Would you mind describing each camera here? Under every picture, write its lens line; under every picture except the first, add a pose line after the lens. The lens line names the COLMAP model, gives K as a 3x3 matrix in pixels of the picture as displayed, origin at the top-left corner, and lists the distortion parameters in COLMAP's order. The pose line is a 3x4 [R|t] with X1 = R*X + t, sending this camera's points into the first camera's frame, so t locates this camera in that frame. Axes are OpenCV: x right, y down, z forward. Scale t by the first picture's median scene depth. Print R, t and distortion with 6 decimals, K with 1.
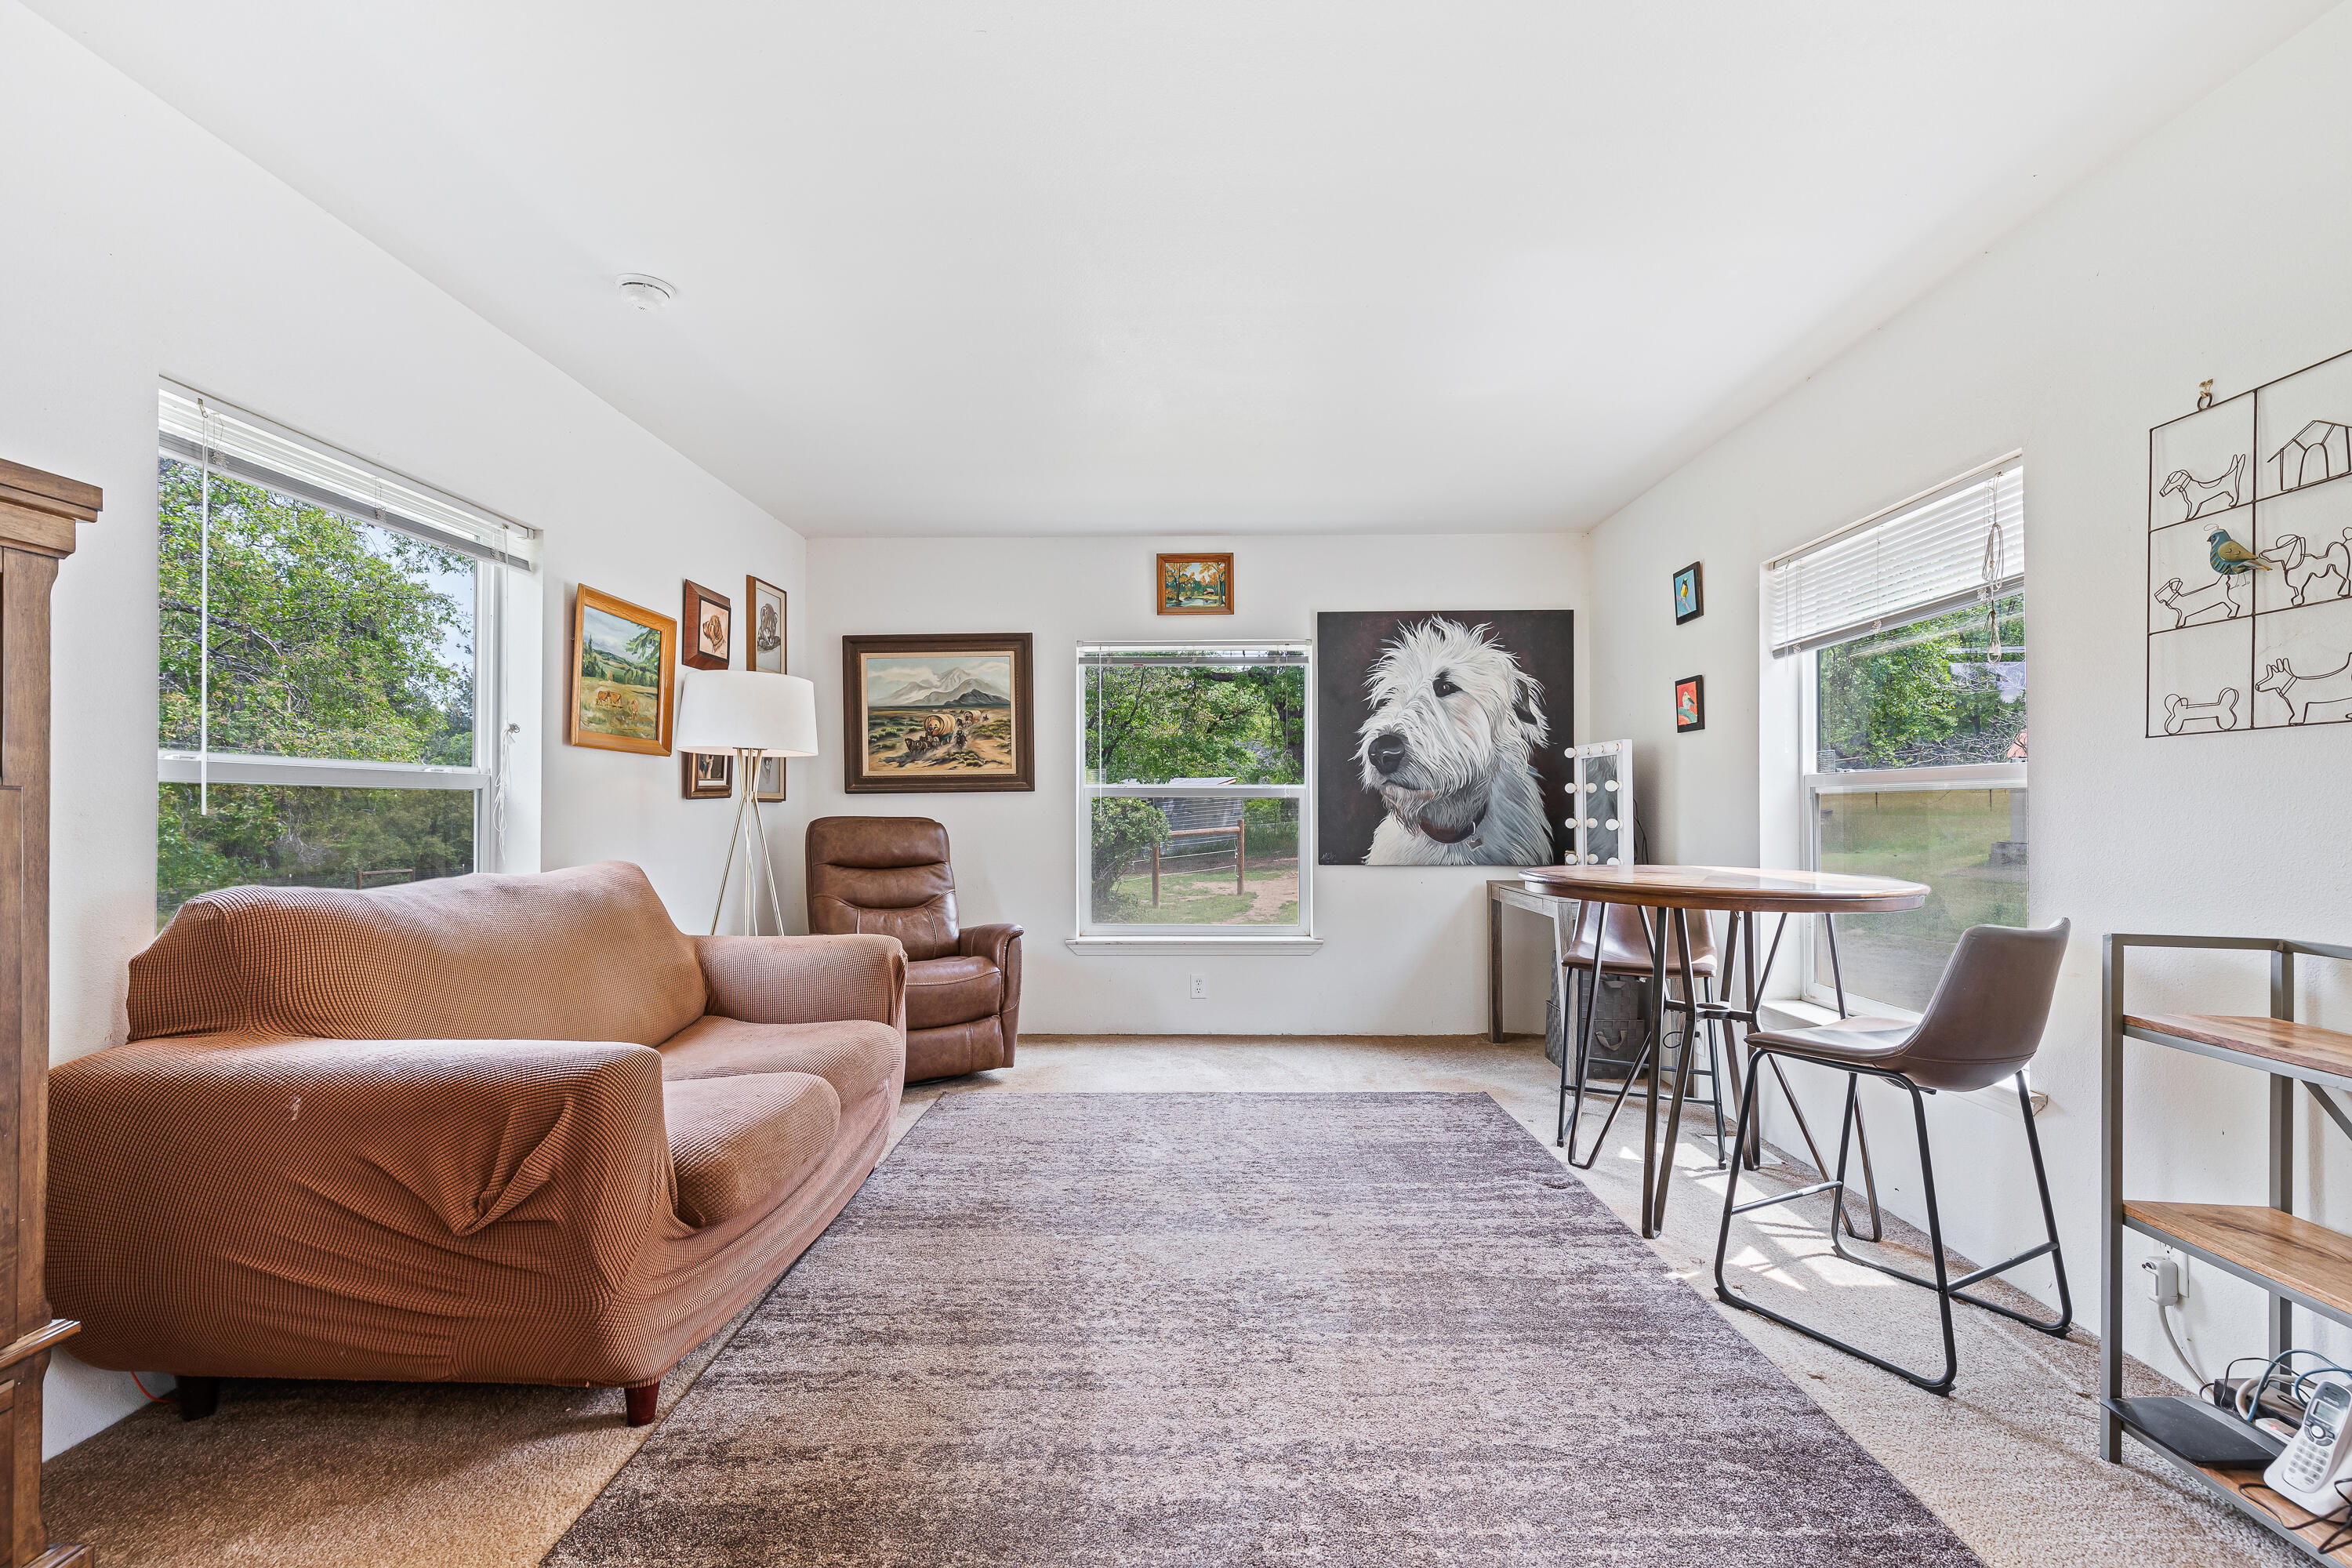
lens RADIAL K [[1056.2, 0, 1183.6], [0, 1056.2, 771.9], [0, 0, 1]] dist [0.003594, -0.000151]
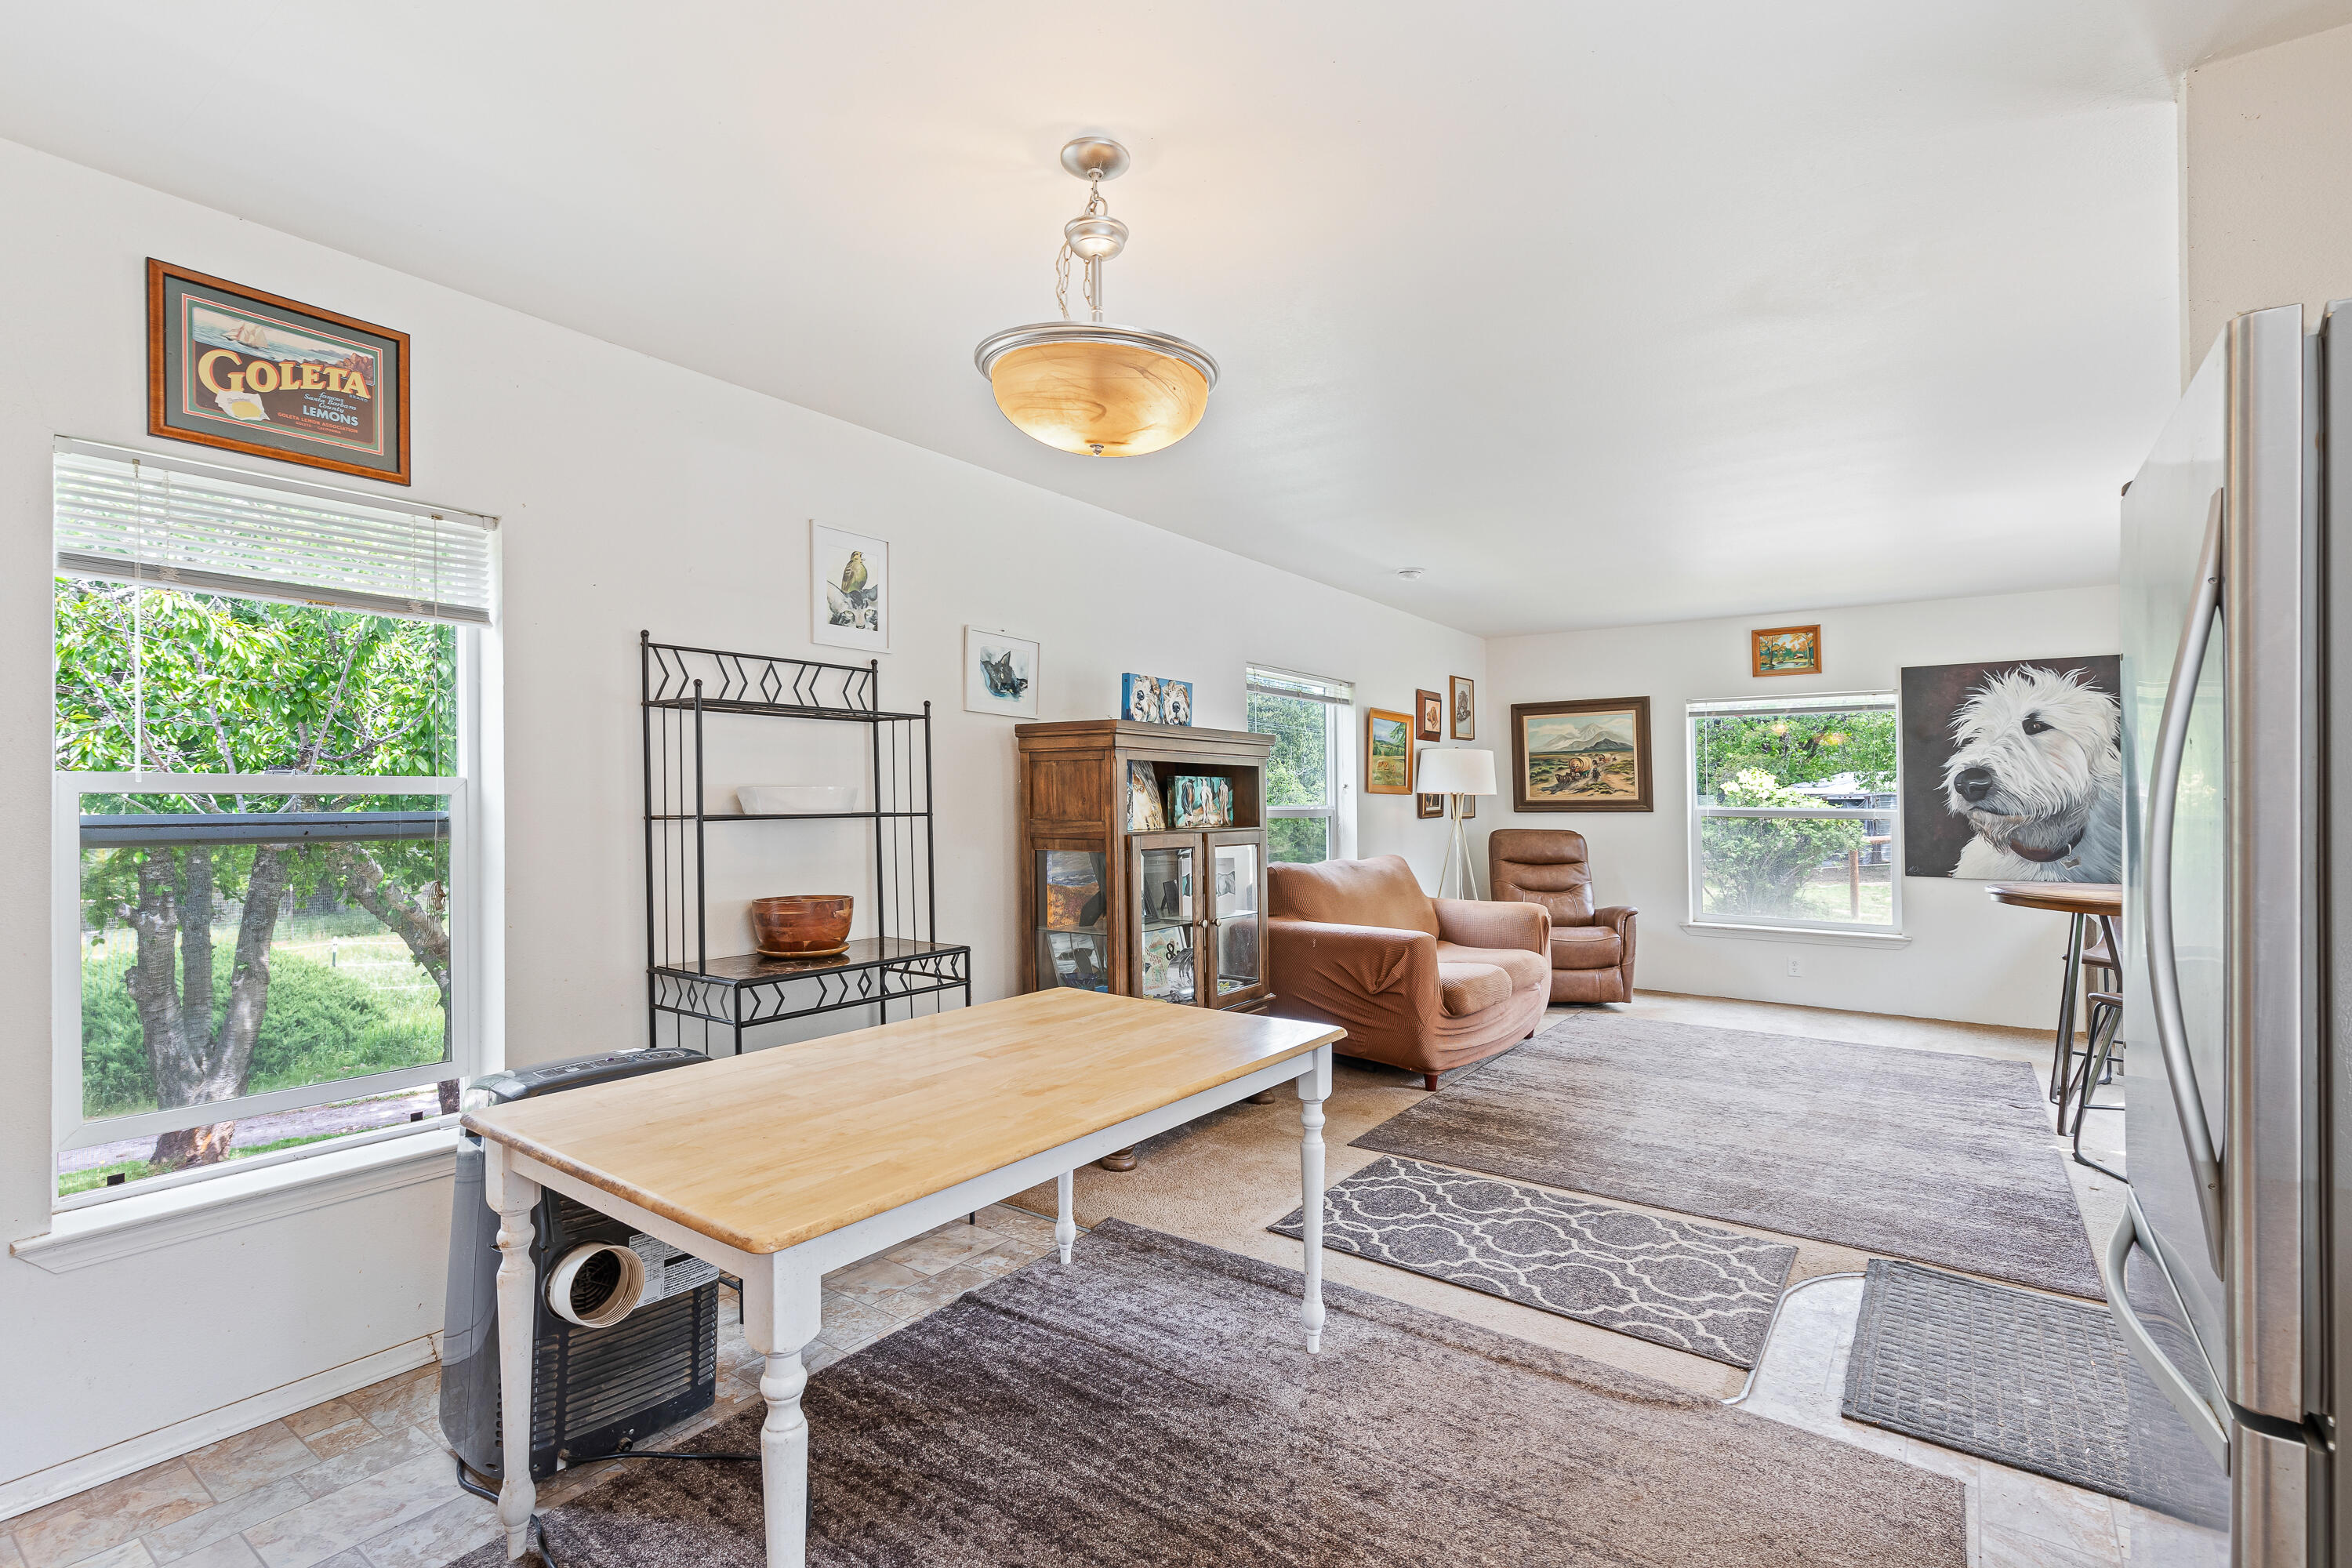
lens RADIAL K [[1056.2, 0, 1173.7], [0, 1056.2, 773.7], [0, 0, 1]] dist [0.003594, -0.000151]
pose [[0.811621, -0.011278, -0.584076, 0.170573], [0.014995, 0.999886, 0.001530, -0.047565], [0.583992, -0.010000, 0.811698, -0.516514]]
